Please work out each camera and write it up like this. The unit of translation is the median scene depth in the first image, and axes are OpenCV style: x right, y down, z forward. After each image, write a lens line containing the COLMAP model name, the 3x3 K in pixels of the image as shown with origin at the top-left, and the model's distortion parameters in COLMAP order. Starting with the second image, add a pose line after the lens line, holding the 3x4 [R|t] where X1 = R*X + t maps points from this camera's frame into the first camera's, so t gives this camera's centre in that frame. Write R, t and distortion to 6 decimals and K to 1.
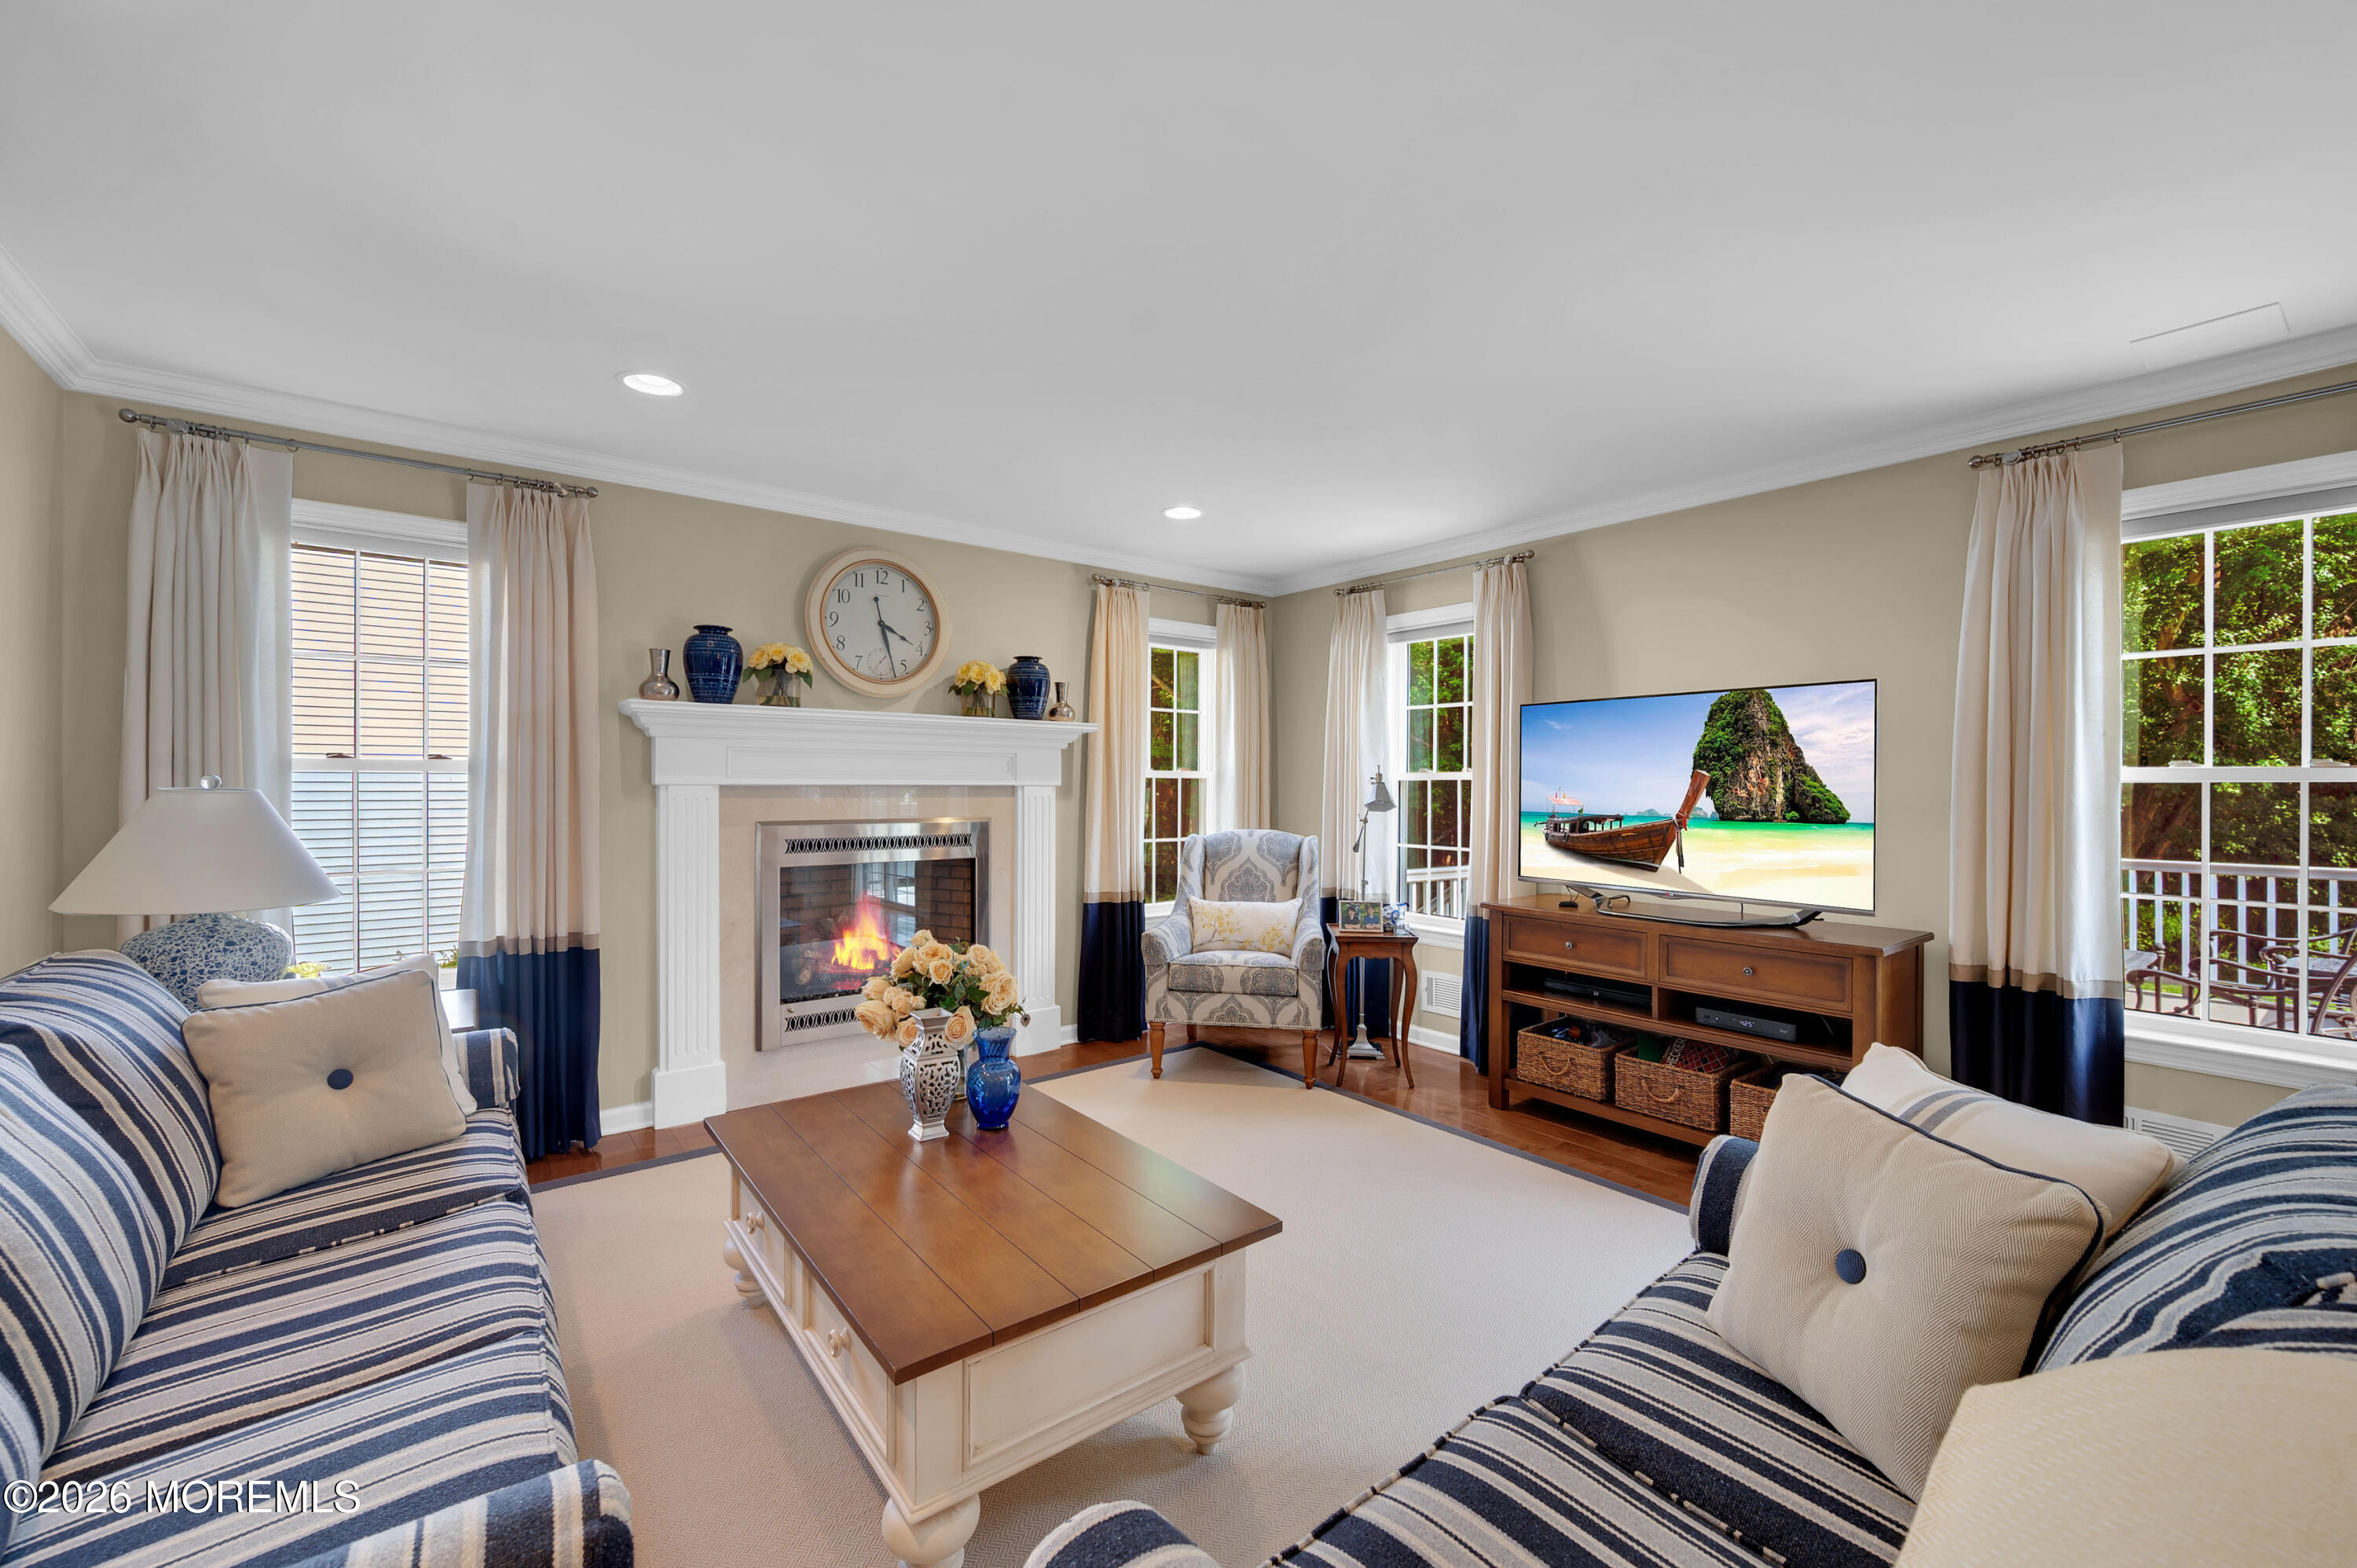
lens RADIAL K [[957.8, 0, 1180.8], [0, 957.8, 777.7], [0, 0, 1]] dist [-0.003667, -0.000396]
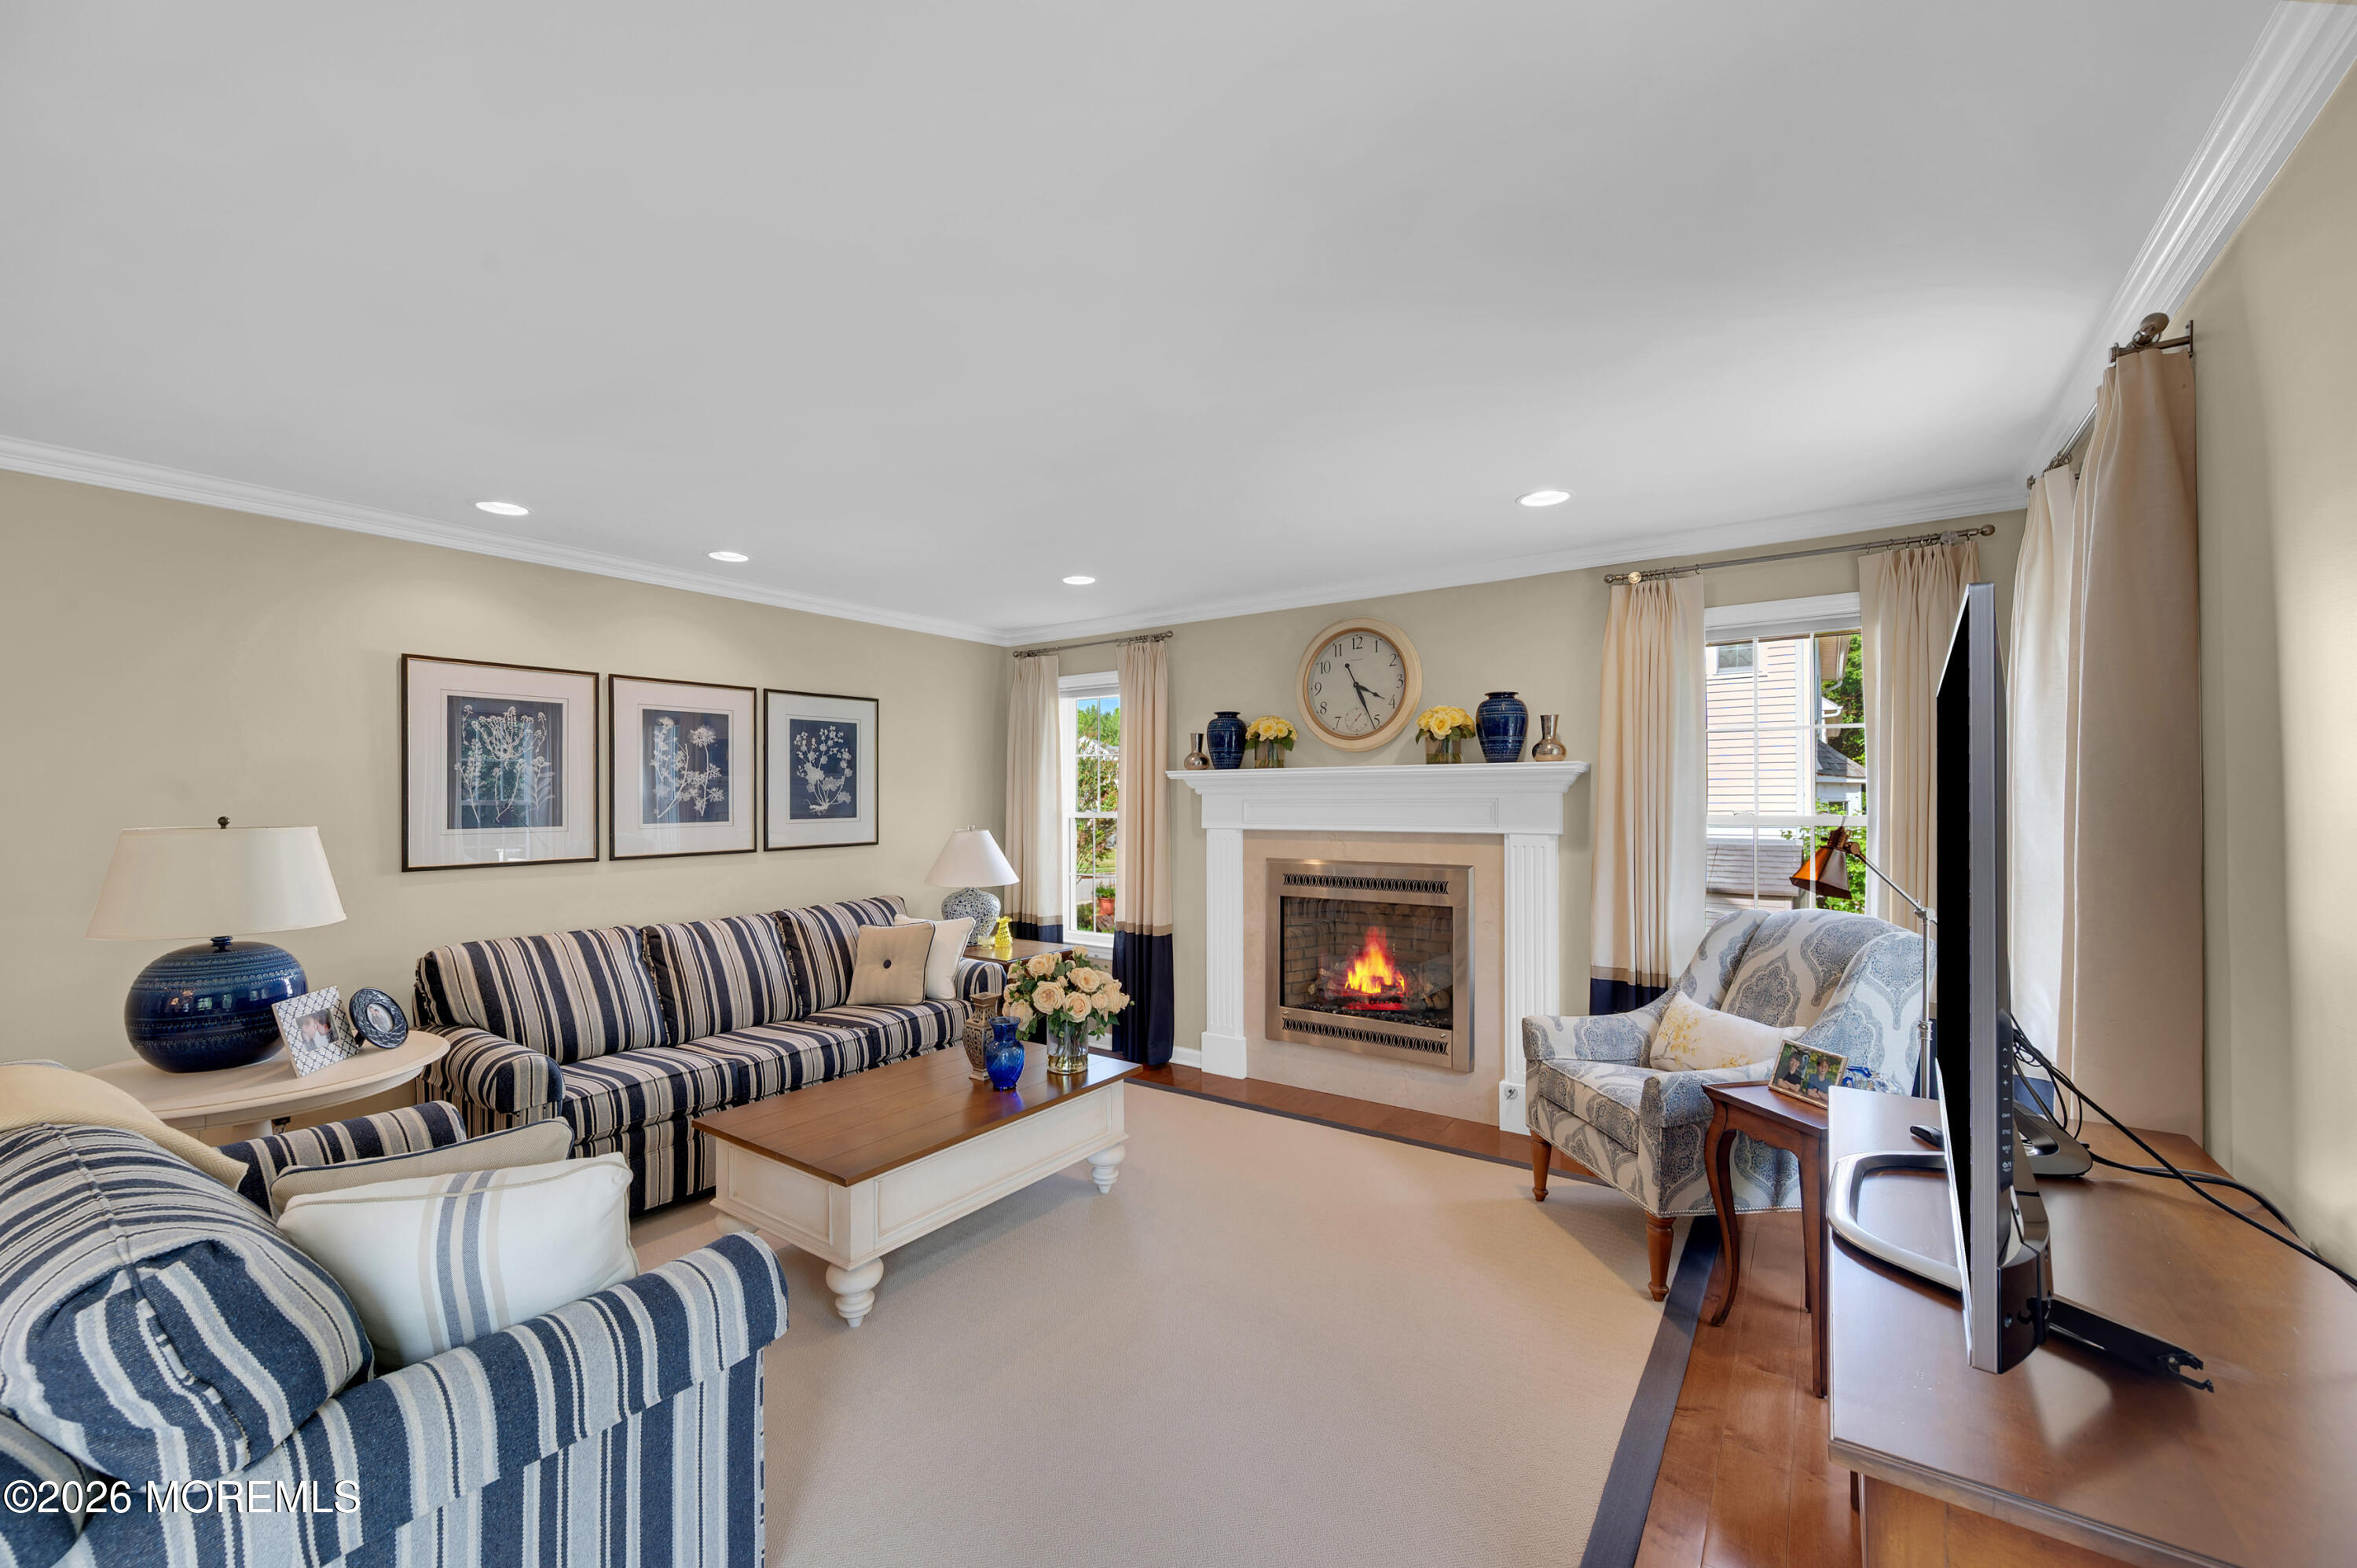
lens RADIAL K [[937.1, 0, 1183.6], [0, 937.1, 792.7], [0, 0, 1]] dist [0.001140, -0.007450]
pose [[0.277449, -0.015723, -0.960612, 0.684461], [0.009367, 0.999863, -0.013660, -0.023873], [0.960695, -0.005209, 0.277558, 0.514150]]
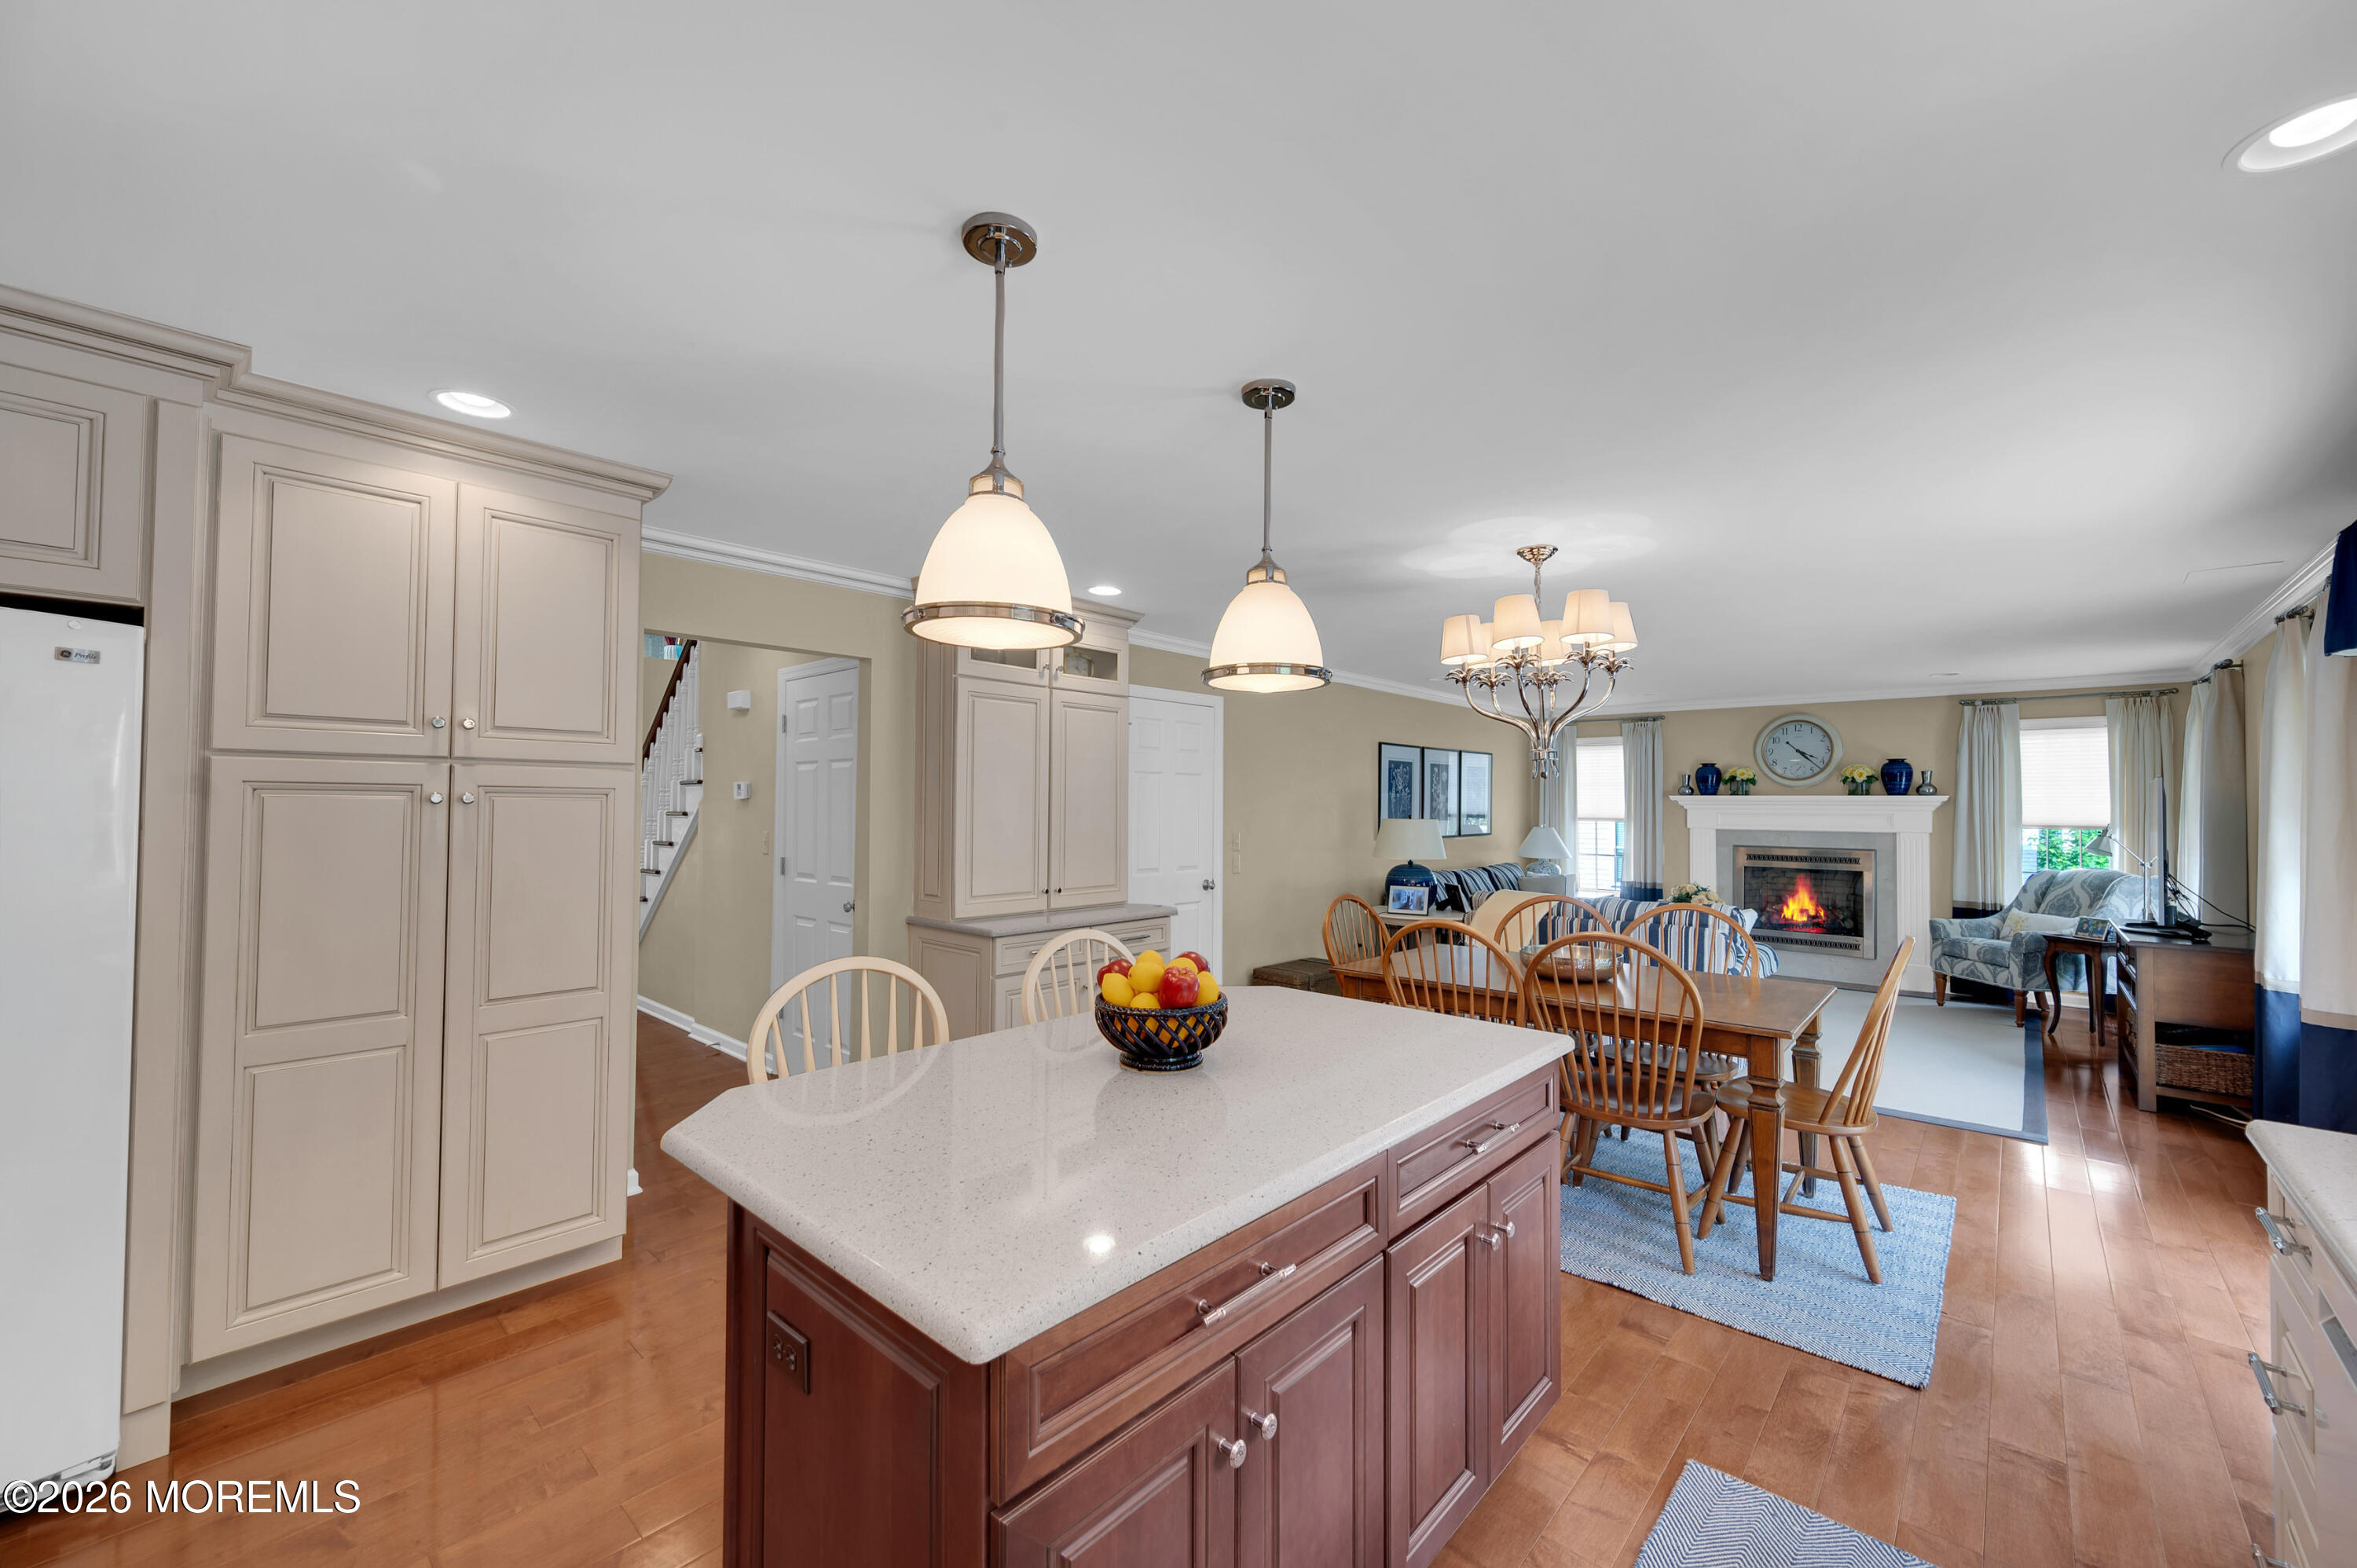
lens RADIAL K [[937.1, 0, 1183.6], [0, 937.1, 792.7], [0, 0, 1]] dist [0.001140, -0.007450]
pose [[0.180366, -0.018090, -0.983433, 1.428957], [-0.002994, 0.999816, -0.018940, -0.031101], [0.983595, 0.006361, 0.180279, -0.651217]]
